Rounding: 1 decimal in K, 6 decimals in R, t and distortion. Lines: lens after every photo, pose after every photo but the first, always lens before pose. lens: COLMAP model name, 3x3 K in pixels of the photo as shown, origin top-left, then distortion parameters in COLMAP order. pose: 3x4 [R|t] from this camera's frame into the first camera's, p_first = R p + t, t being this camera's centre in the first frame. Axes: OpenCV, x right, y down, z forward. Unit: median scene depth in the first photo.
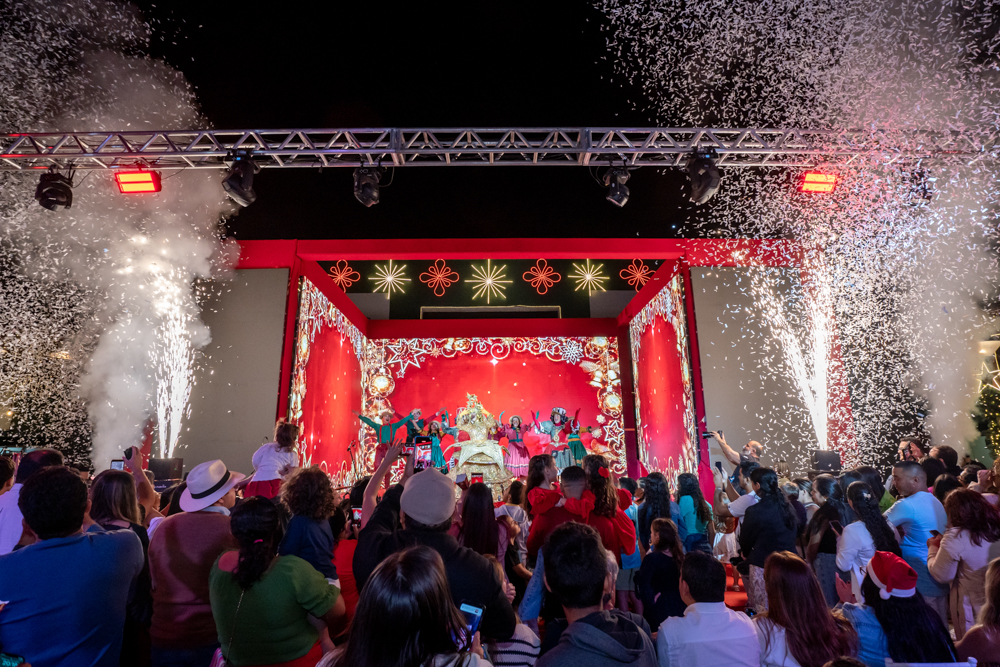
lens RADIAL K [[500.8, 0, 500.0], [0, 500.8, 333.5], [0, 0, 1]] dist [-0.022376, -0.000515]
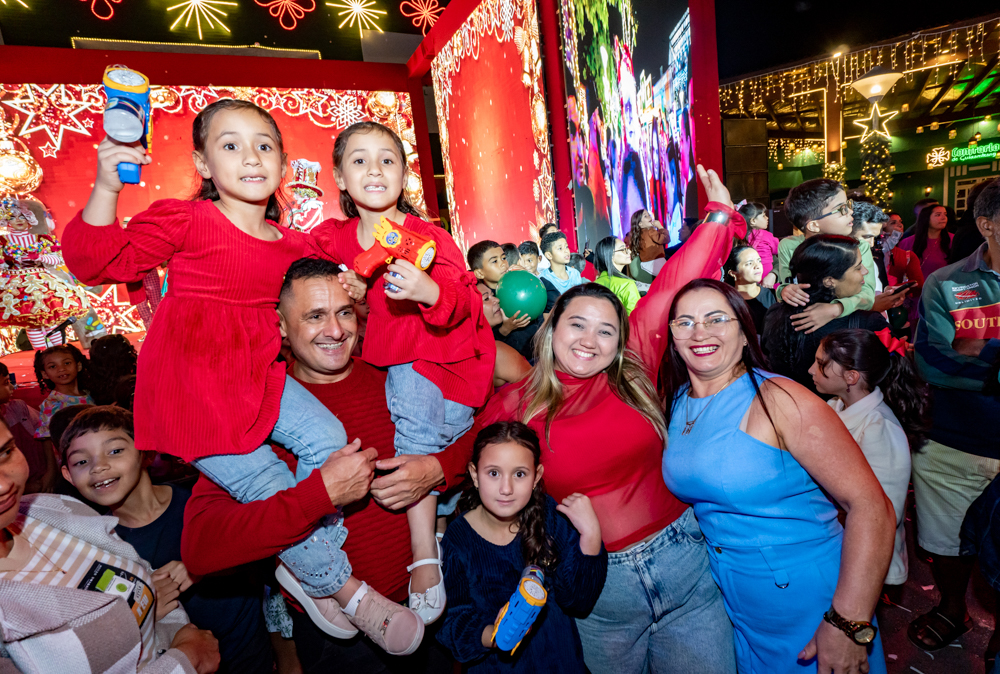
lens RADIAL K [[492.7, 0, 500.0], [0, 492.7, 337.0], [0, 0, 1]] dist [-0.034720, 0.001123]
pose [[0.895262, -0.157849, 0.416640, 0.006323], [-0.012270, 0.926047, 0.377209, 0.104374], [-0.445371, -0.342813, 0.827118, 0.384428]]
